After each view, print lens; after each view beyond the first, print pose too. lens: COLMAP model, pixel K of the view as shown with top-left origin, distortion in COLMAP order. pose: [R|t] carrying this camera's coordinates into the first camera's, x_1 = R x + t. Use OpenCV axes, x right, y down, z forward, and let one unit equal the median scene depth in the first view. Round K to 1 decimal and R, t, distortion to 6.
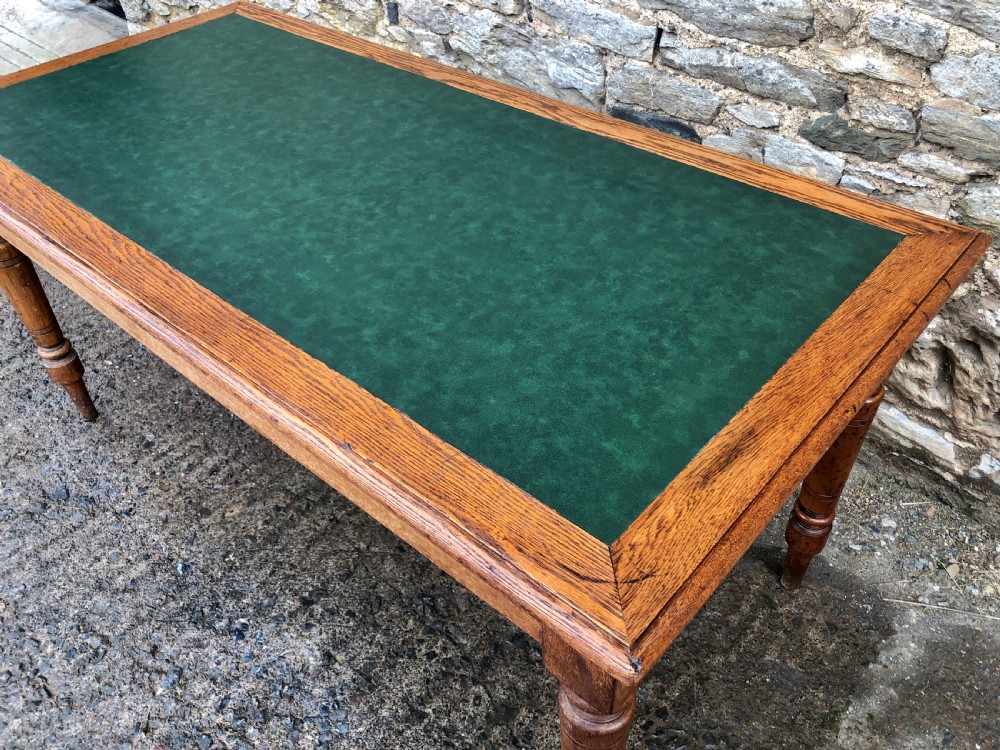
lens RADIAL K [[826.6, 0, 495.4], [0, 826.6, 365.5], [0, 0, 1]] dist [0.001755, 0.017994]
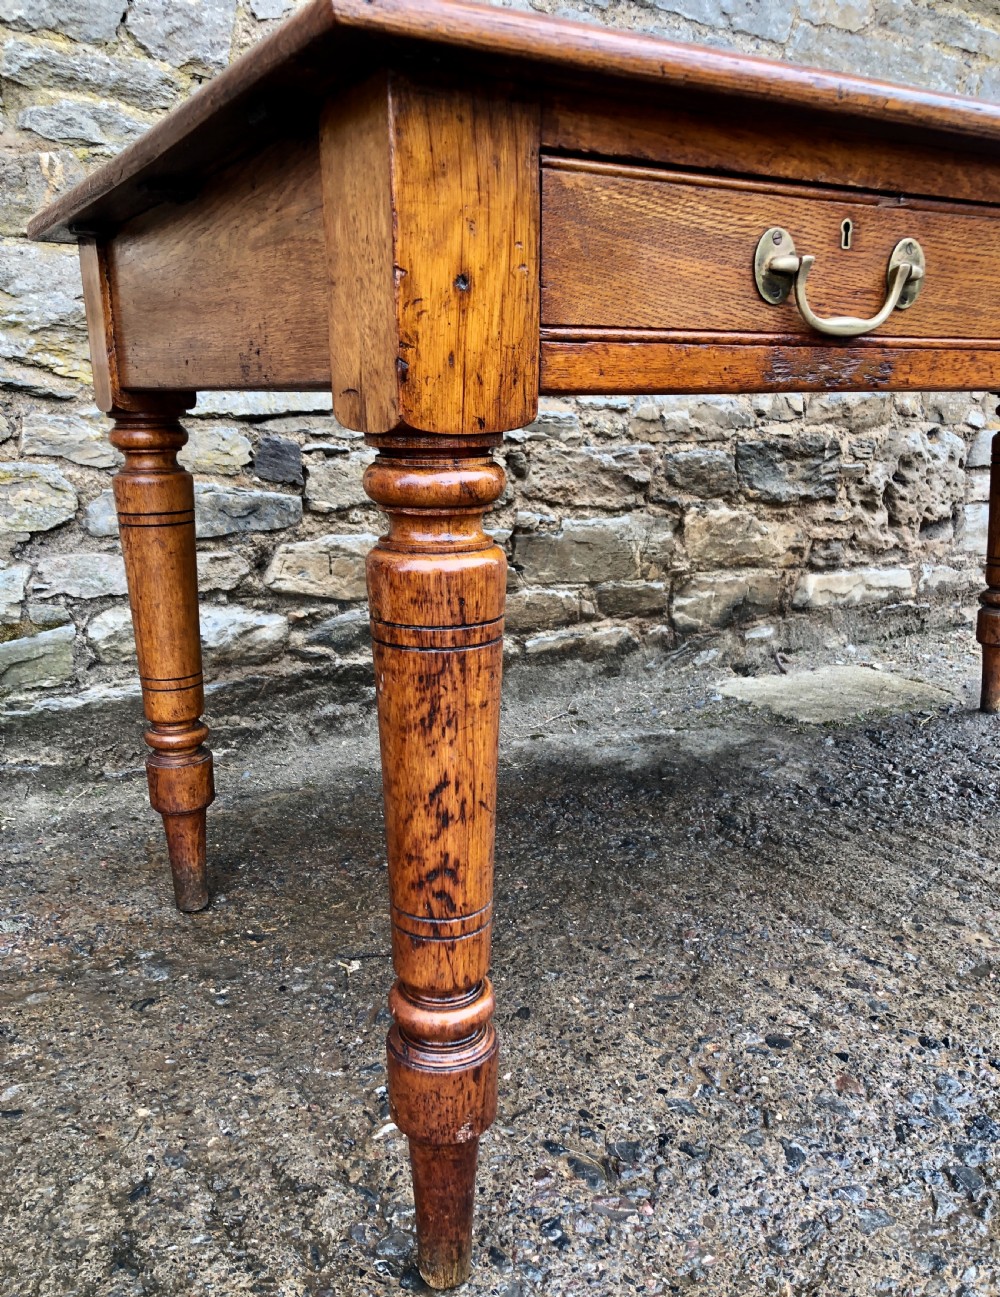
lens RADIAL K [[1105.1, 0, 499.9], [0, 1105.1, 658.5], [0, 0, 1]] dist [0.013394, -0.001940]
pose [[0.259399, -0.192602, 0.946370, -1.165214], [0.628080, 0.778026, -0.013815, -0.157067], [-0.733640, 0.597980, 0.322788, 1.027641]]
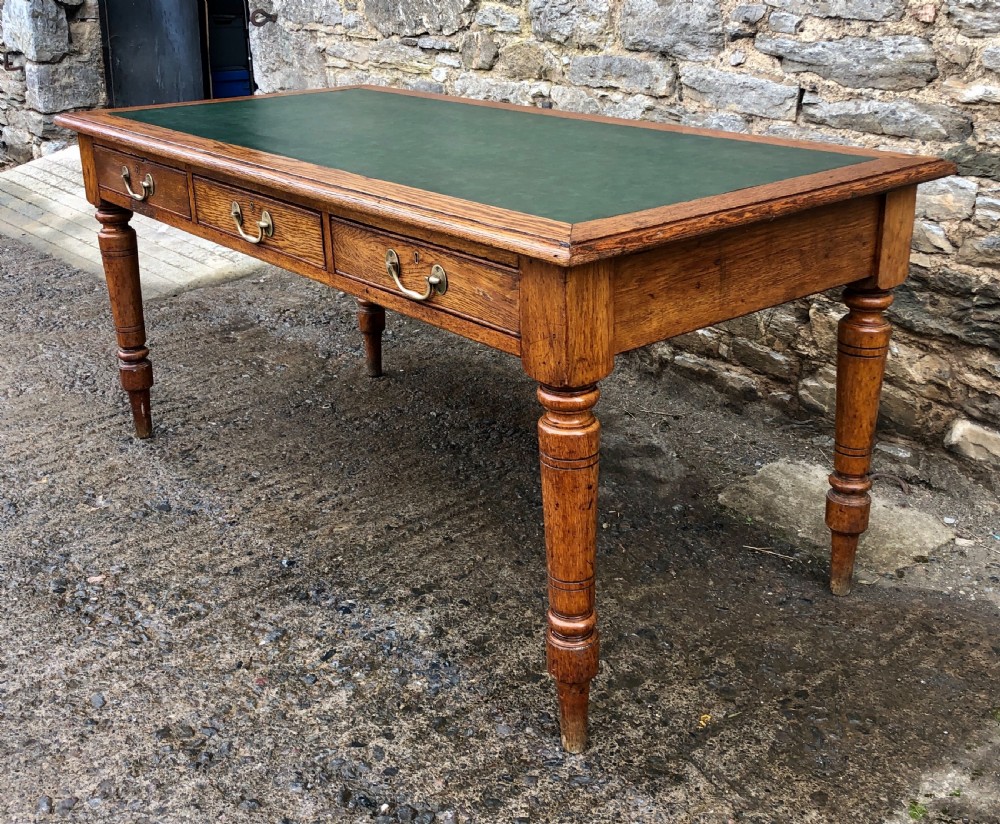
lens RADIAL K [[1154.5, 0, 495.7], [0, 1154.5, 328.2], [0, 0, 1]] dist [0.092252, -0.284855]
pose [[0.992346, 0.061112, -0.107303, -0.018793], [-0.097576, 0.920620, -0.378070, 0.516521], [0.075681, 0.385646, 0.919537, -0.327613]]
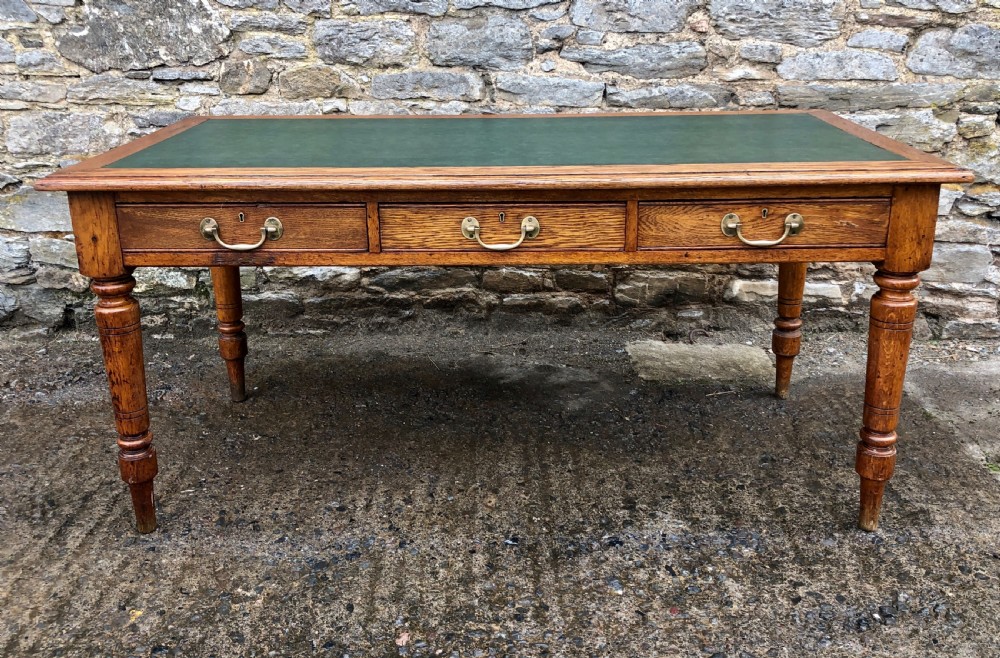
lens RADIAL K [[939.7, 0, 501.7], [0, 939.7, 260.5], [0, 0, 1]] dist [0.051012, -0.106421]
pose [[0.729413, -0.158928, 0.665356, -1.199935], [0.430341, 0.862672, -0.265713, 0.271480], [-0.531755, 0.480145, 0.697638, 0.033179]]
